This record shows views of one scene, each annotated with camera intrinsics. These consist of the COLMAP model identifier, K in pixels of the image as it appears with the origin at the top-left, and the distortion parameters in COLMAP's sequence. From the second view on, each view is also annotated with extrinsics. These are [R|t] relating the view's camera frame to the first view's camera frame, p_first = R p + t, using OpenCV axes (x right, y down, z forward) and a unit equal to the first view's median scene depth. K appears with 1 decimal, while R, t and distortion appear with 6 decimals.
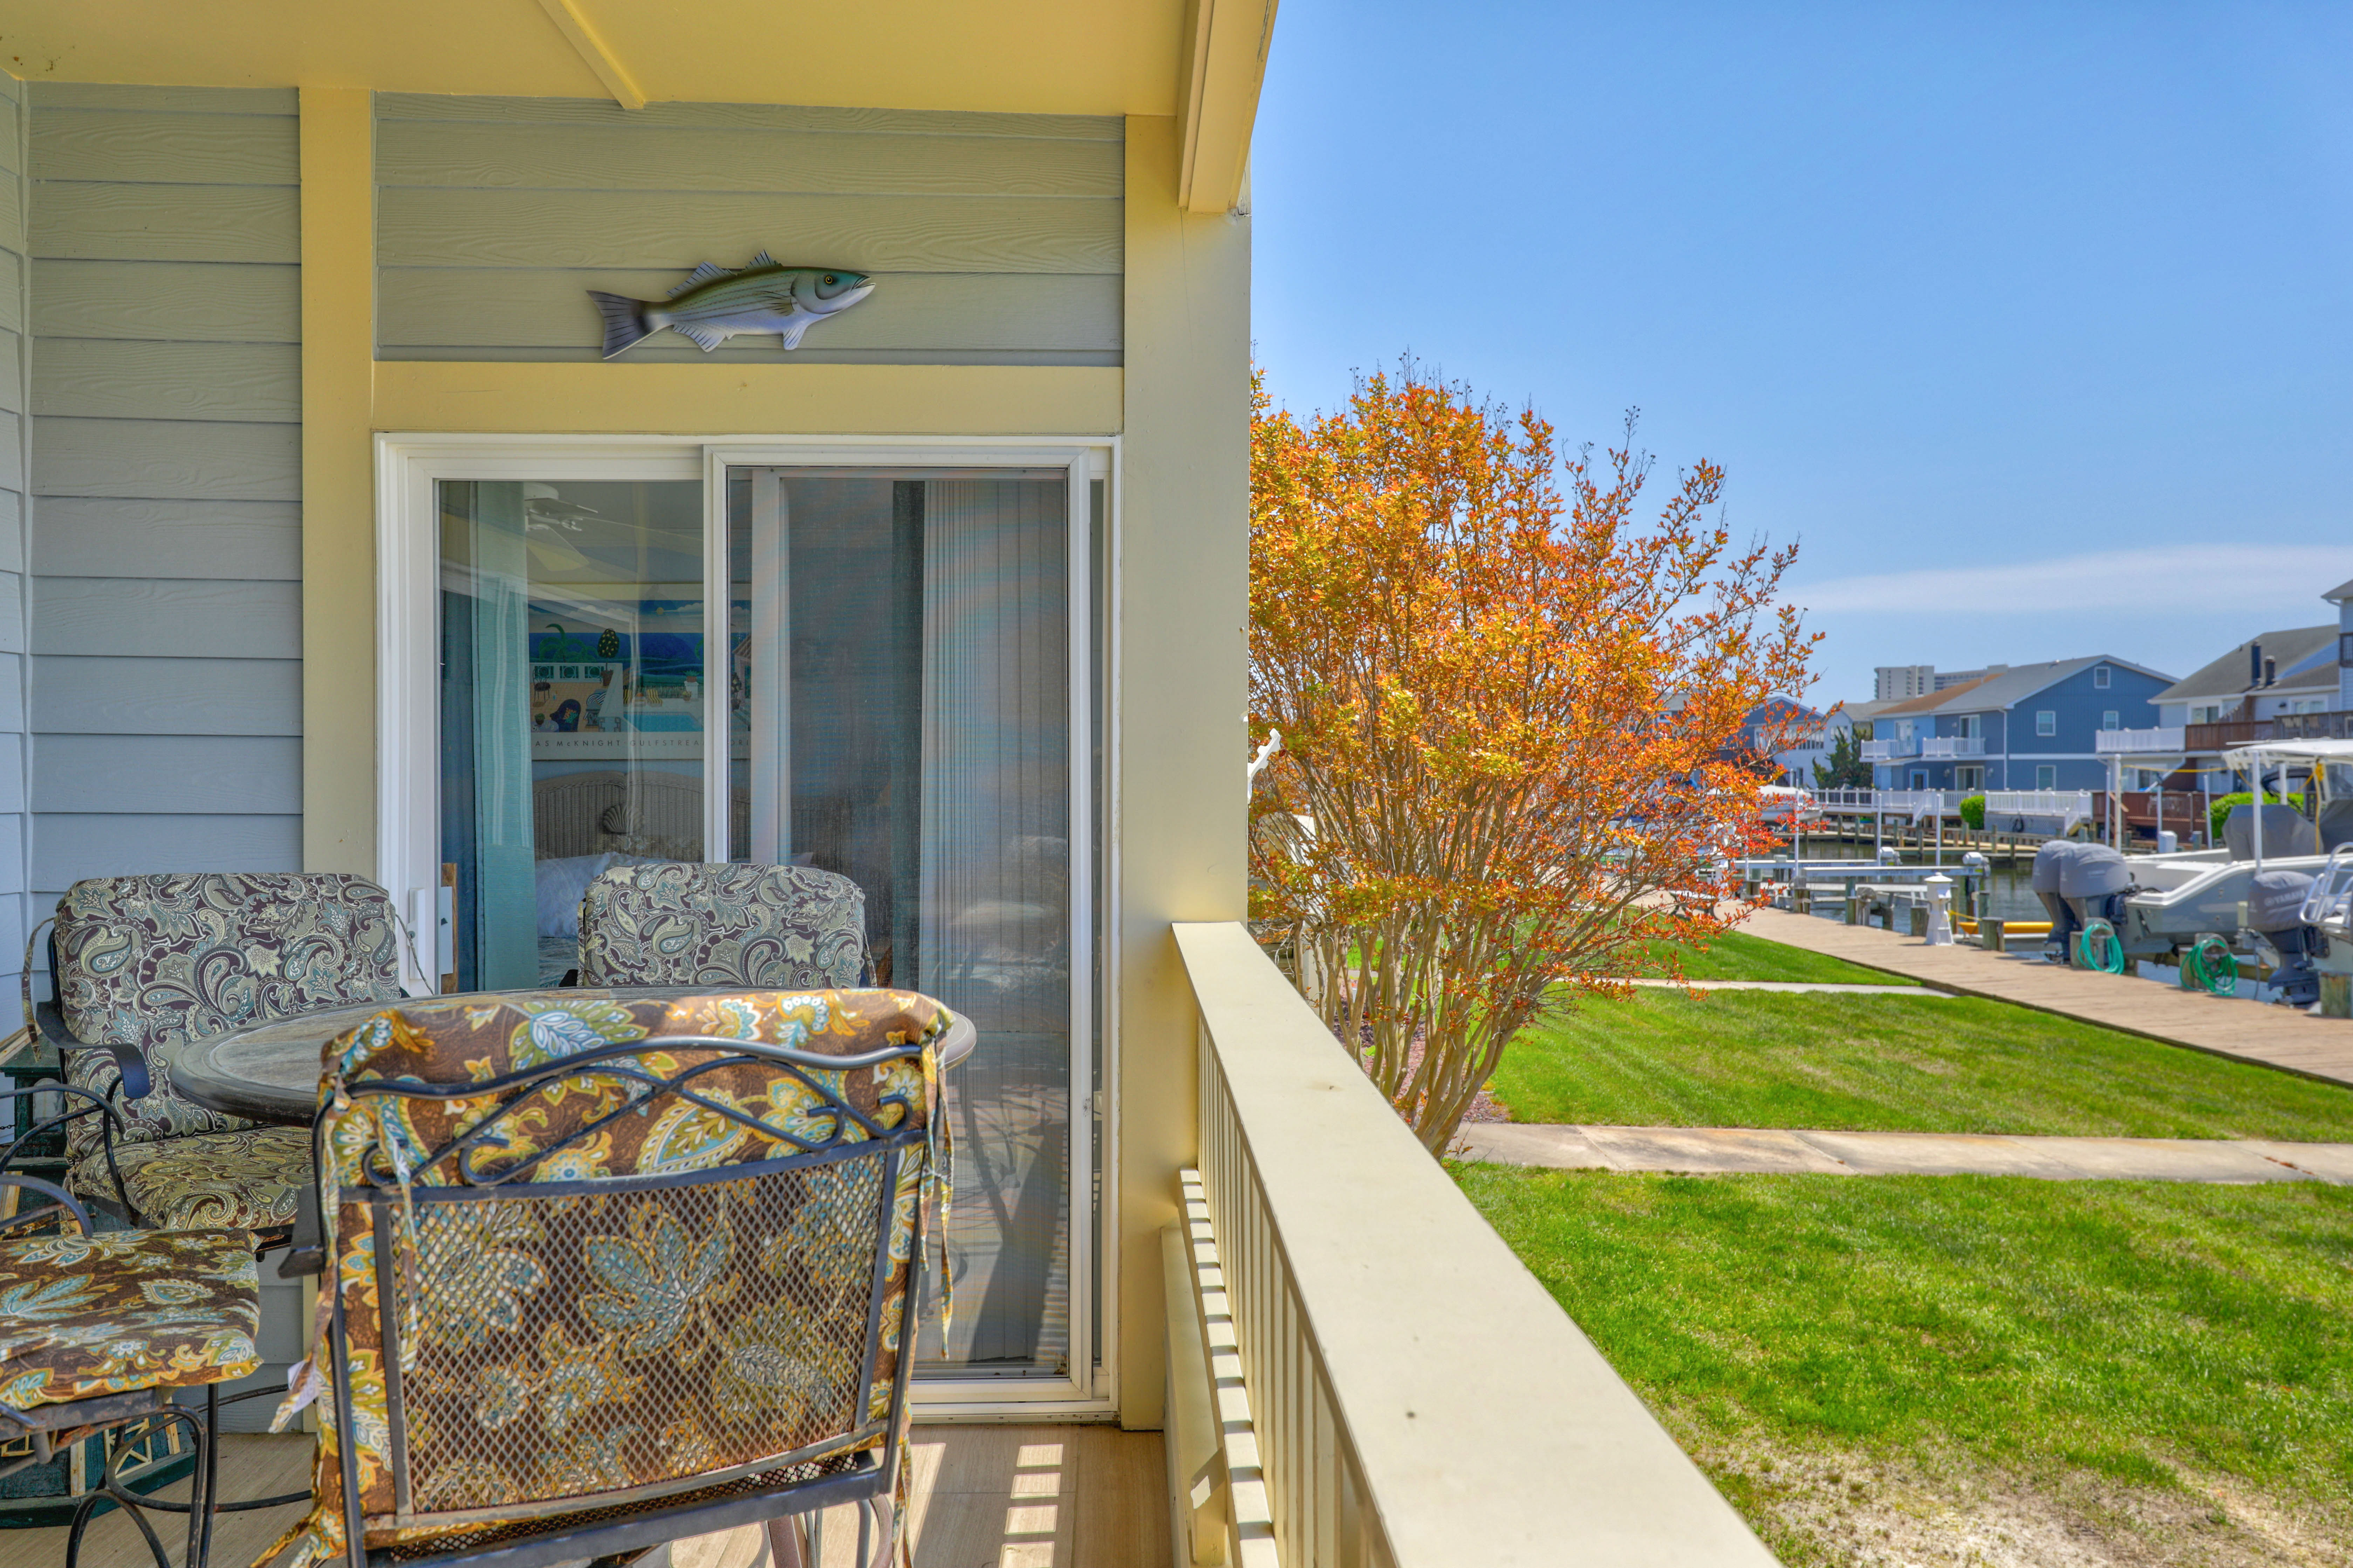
lens RADIAL K [[1532.3, 0, 1176.5], [0, 1532.3, 784.0], [0, 0, 1]] dist [0.006942, 0.002392]
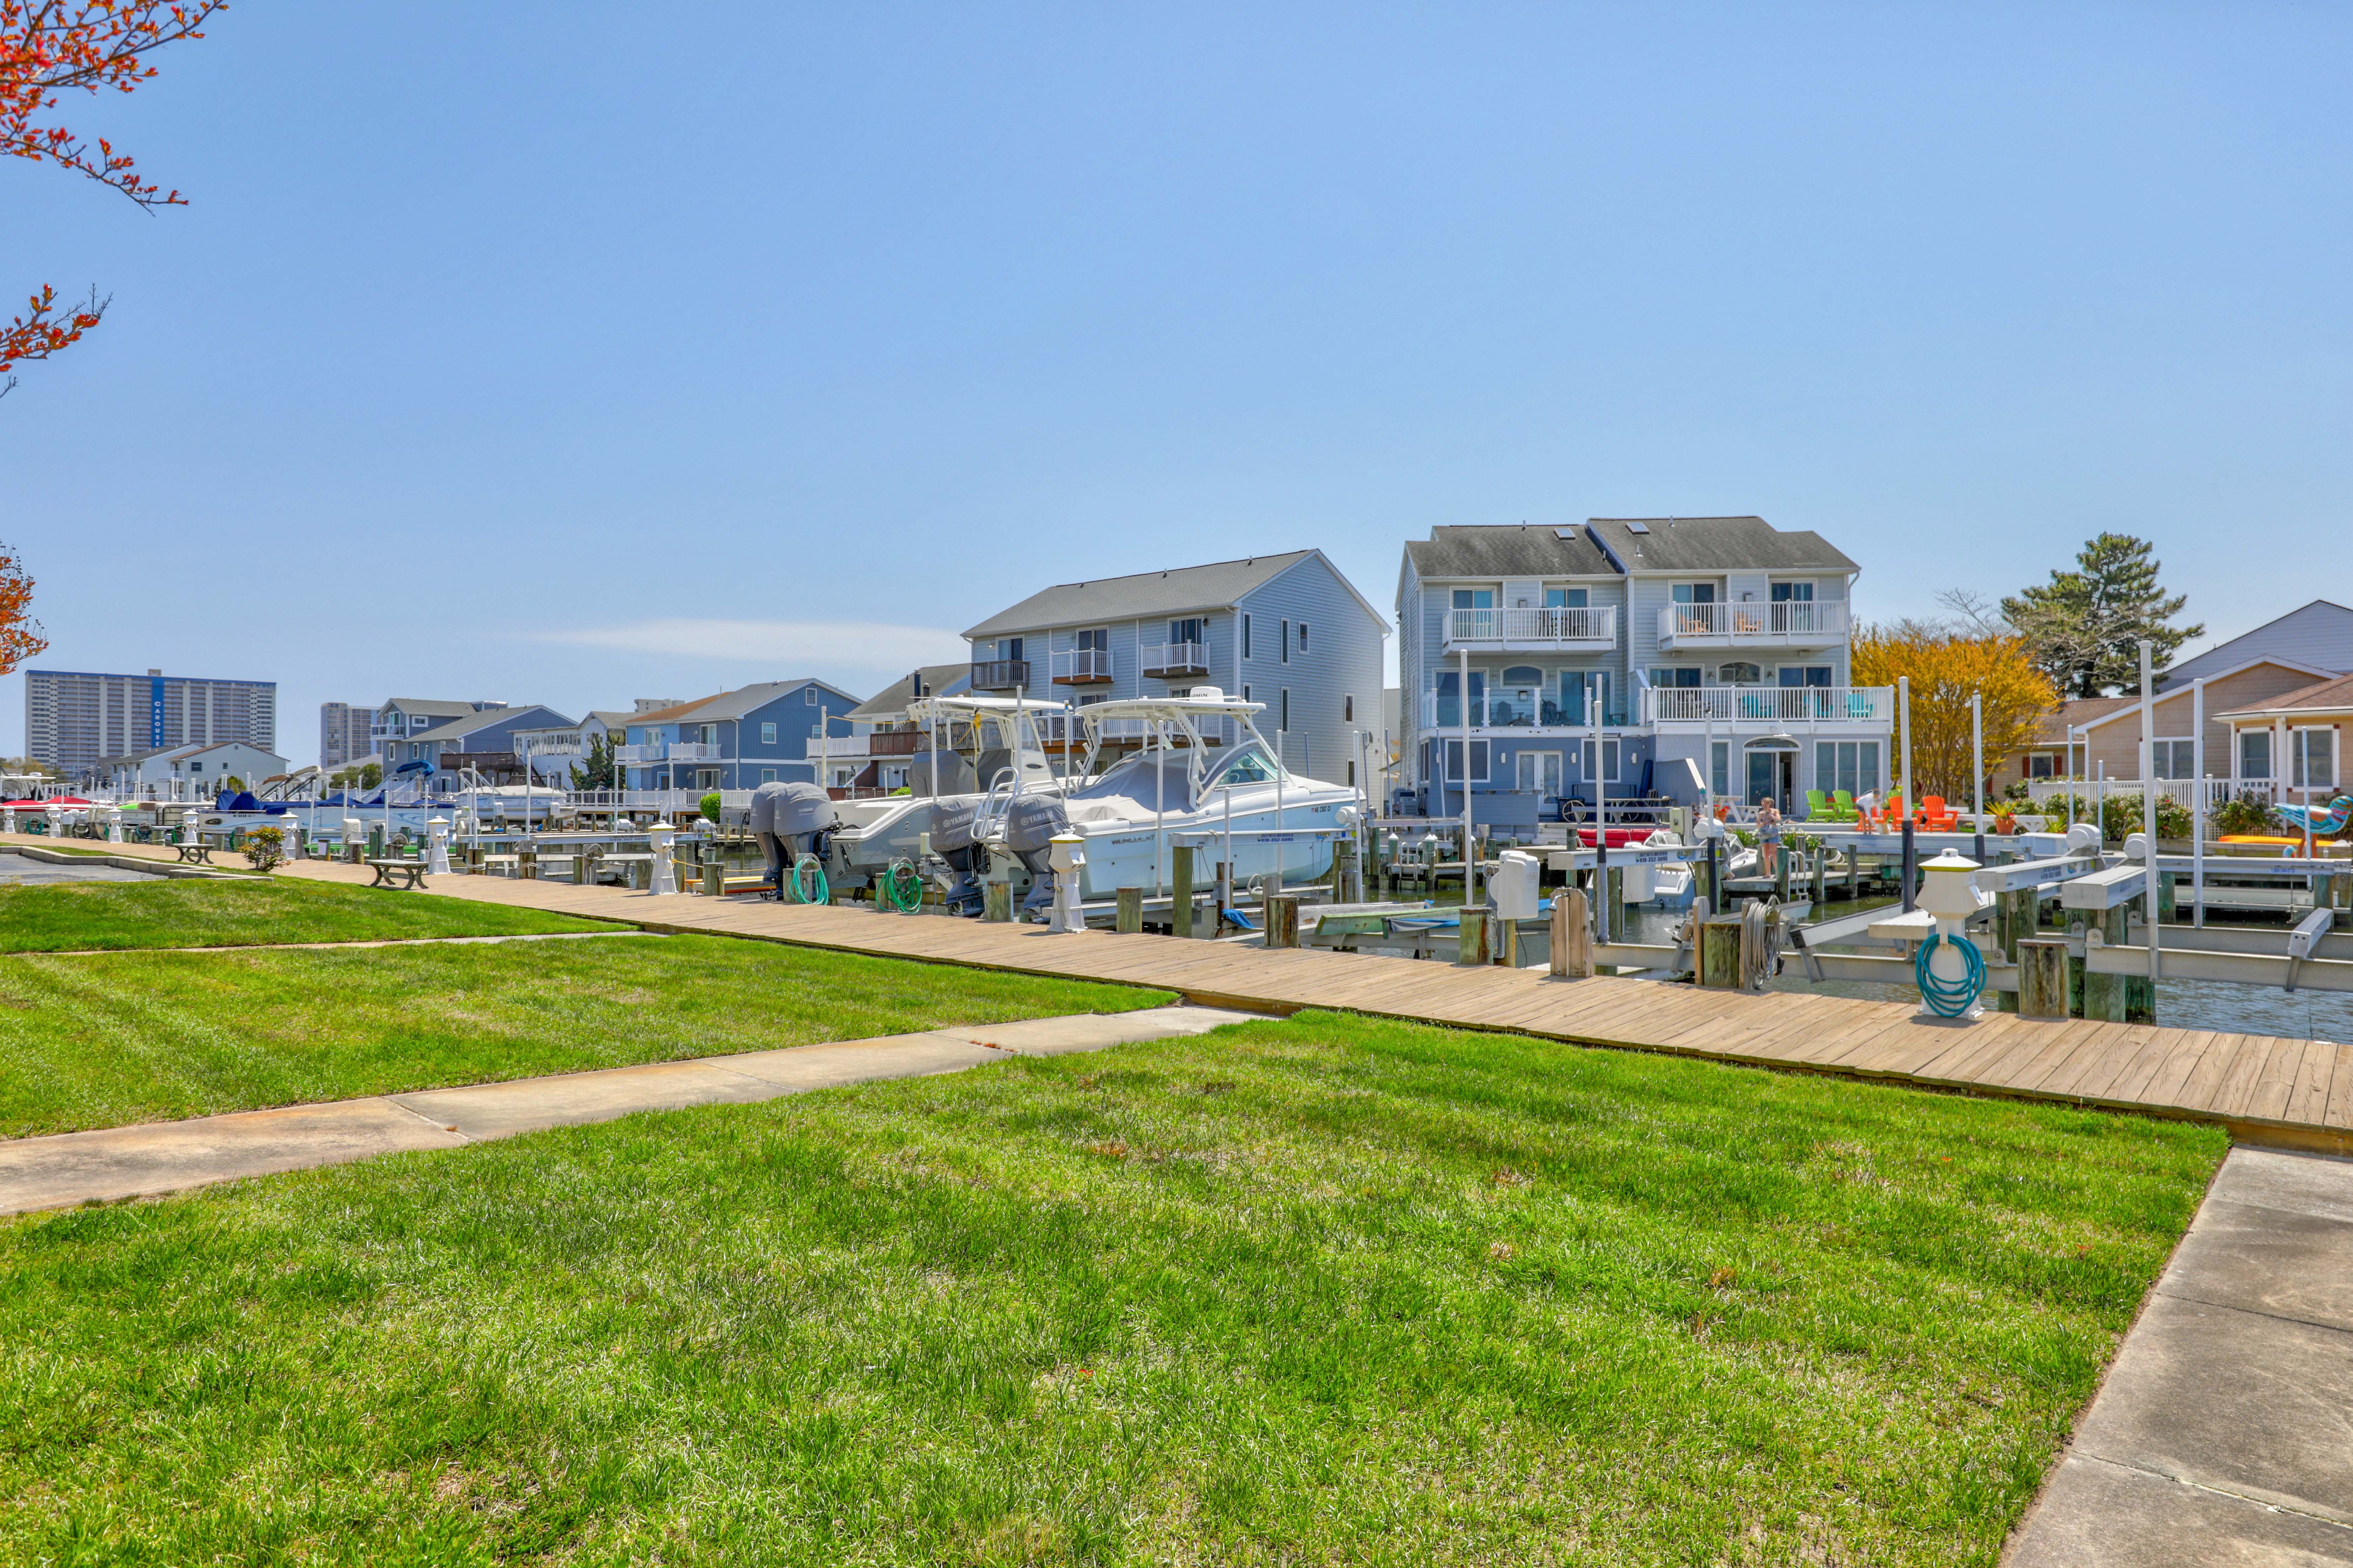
lens RADIAL K [[1351.9, 0, 1160.7], [0, 1351.9, 789.8], [0, 0, 1]] dist [0.004914, 0.002278]
pose [[0.700496, 0.007314, 0.713619, 0.273351], [0.003831, 0.999895, -0.014009, 0.131744], [-0.713646, 0.012547, 0.700394, 0.451977]]
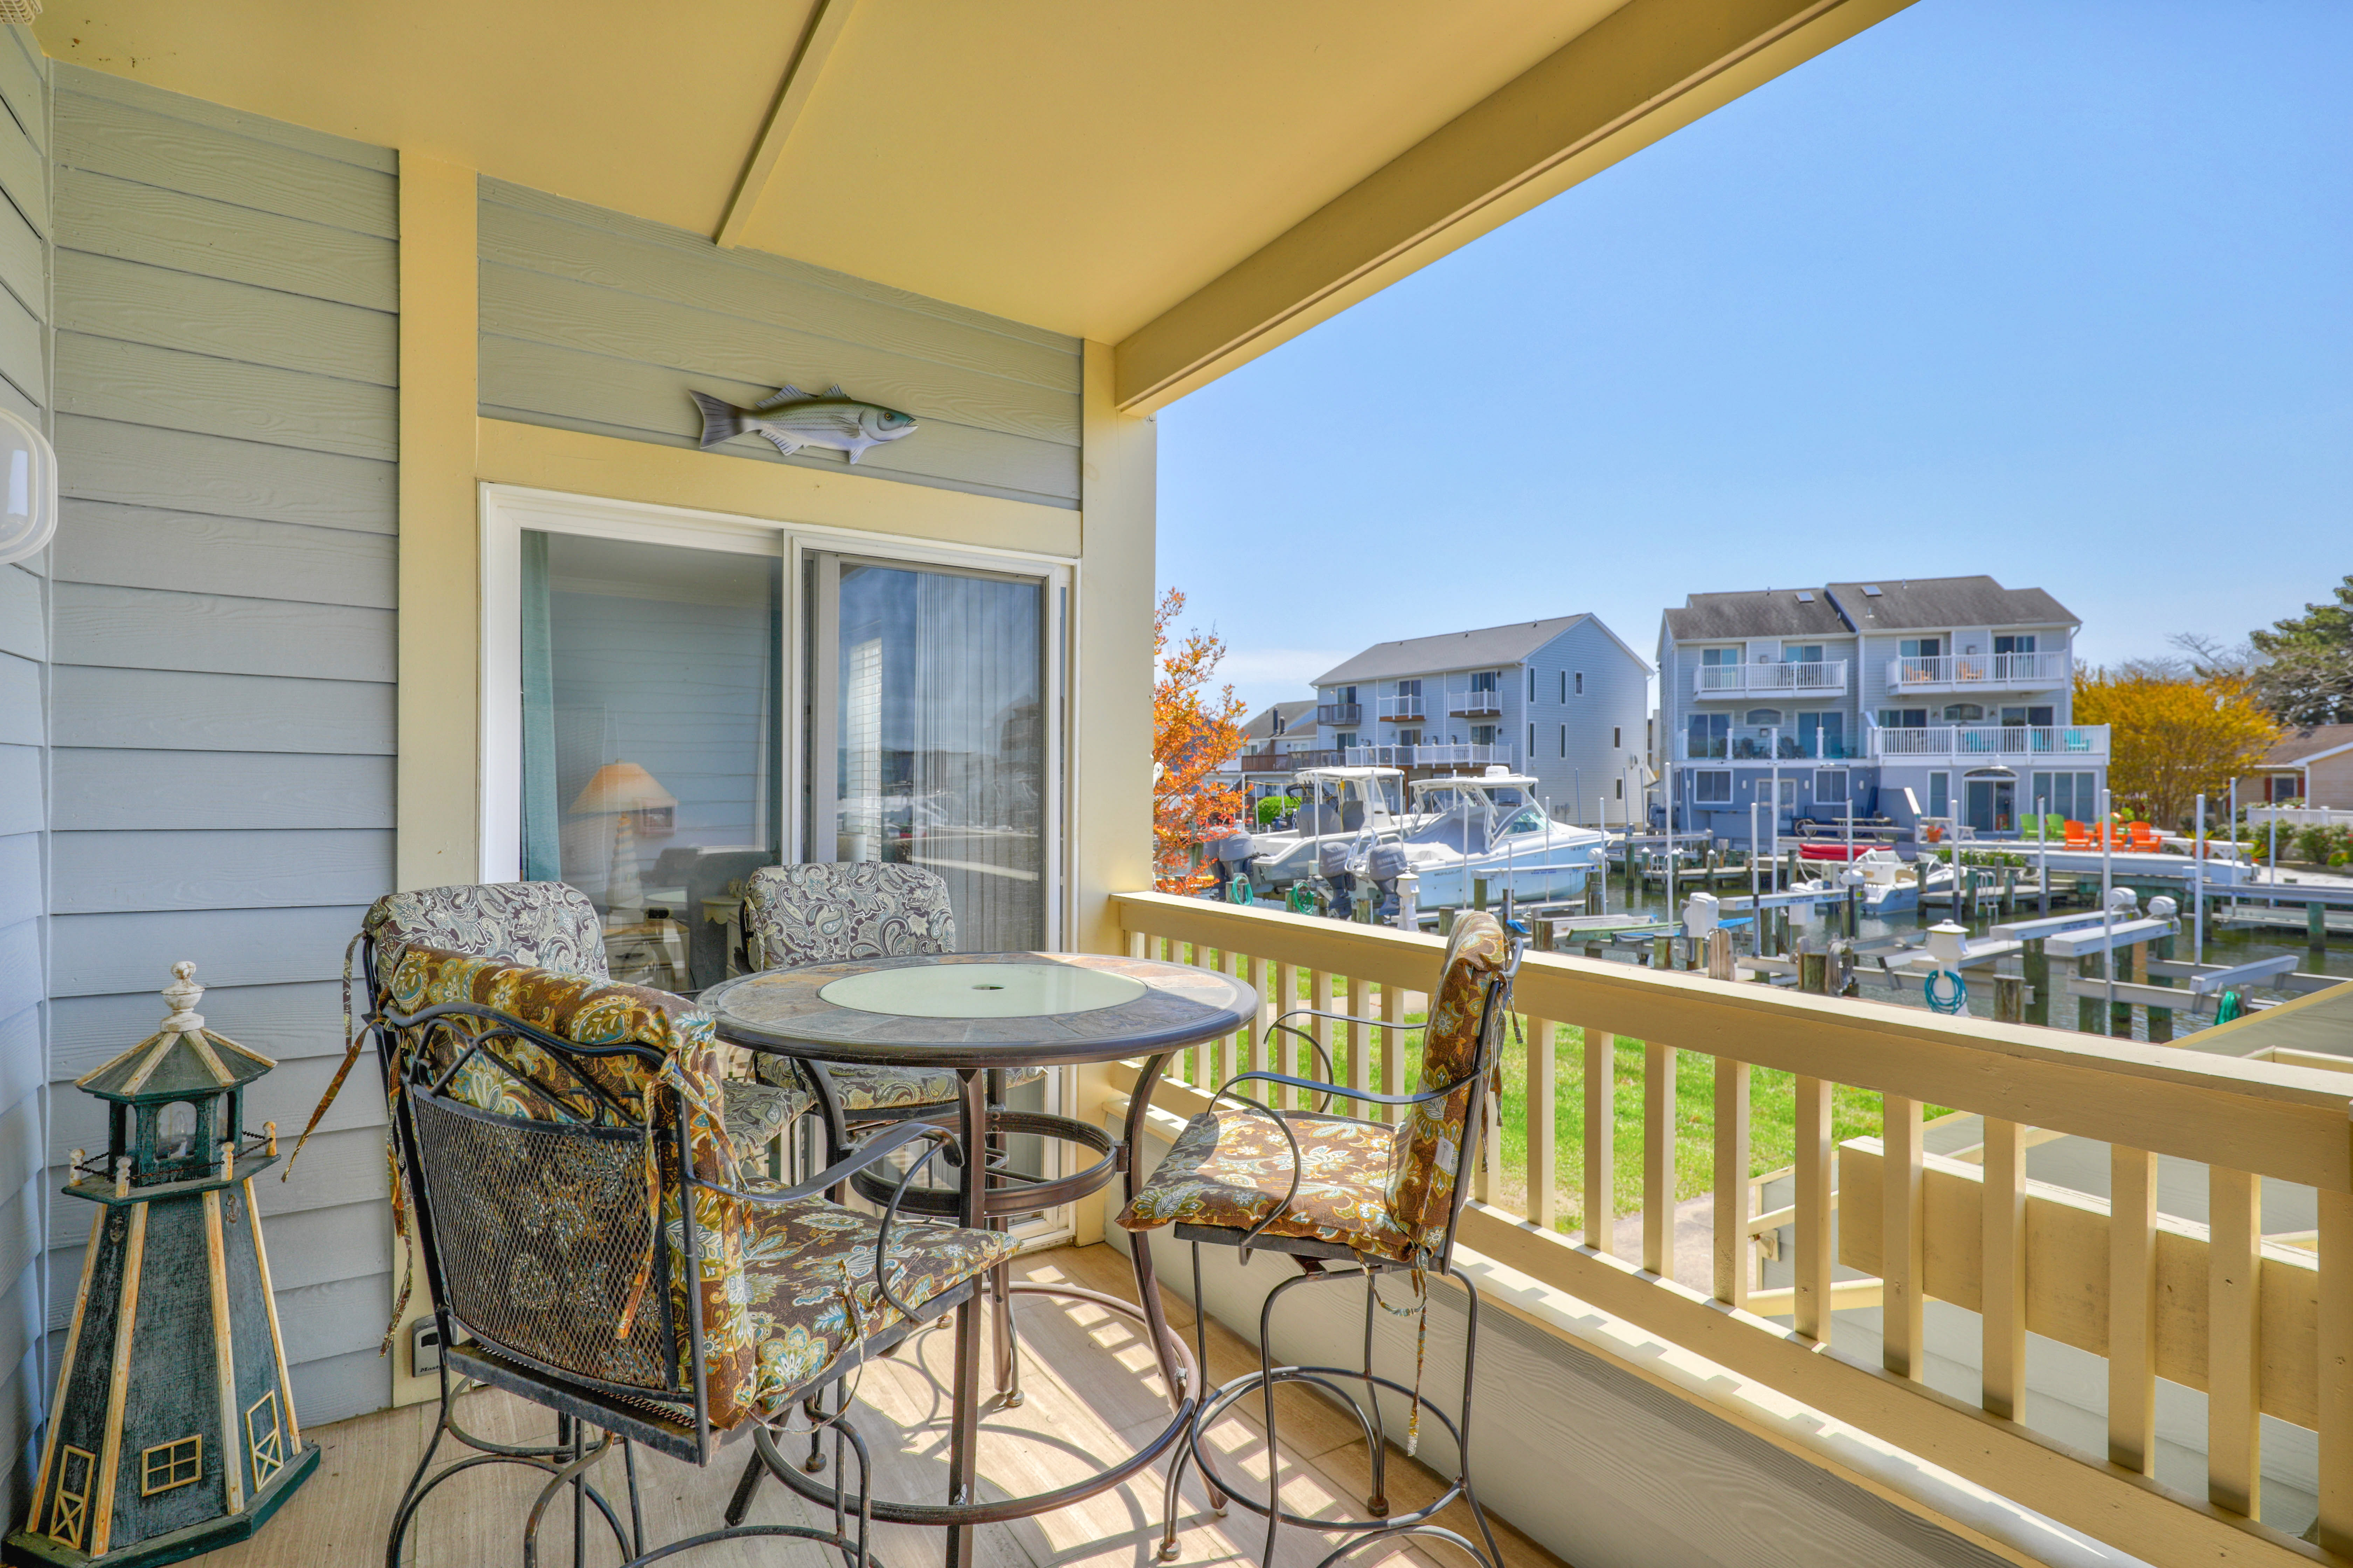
lens RADIAL K [[1112.4, 0, 1176.5], [0, 1112.4, 784.0], [0, 0, 1]] dist [0.002226, -0.000644]
pose [[0.854884, 0.006319, 0.518781, -0.185282], [-0.003770, 0.999975, -0.005966, -0.003219], [-0.518806, 0.003144, 0.854886, 0.020658]]
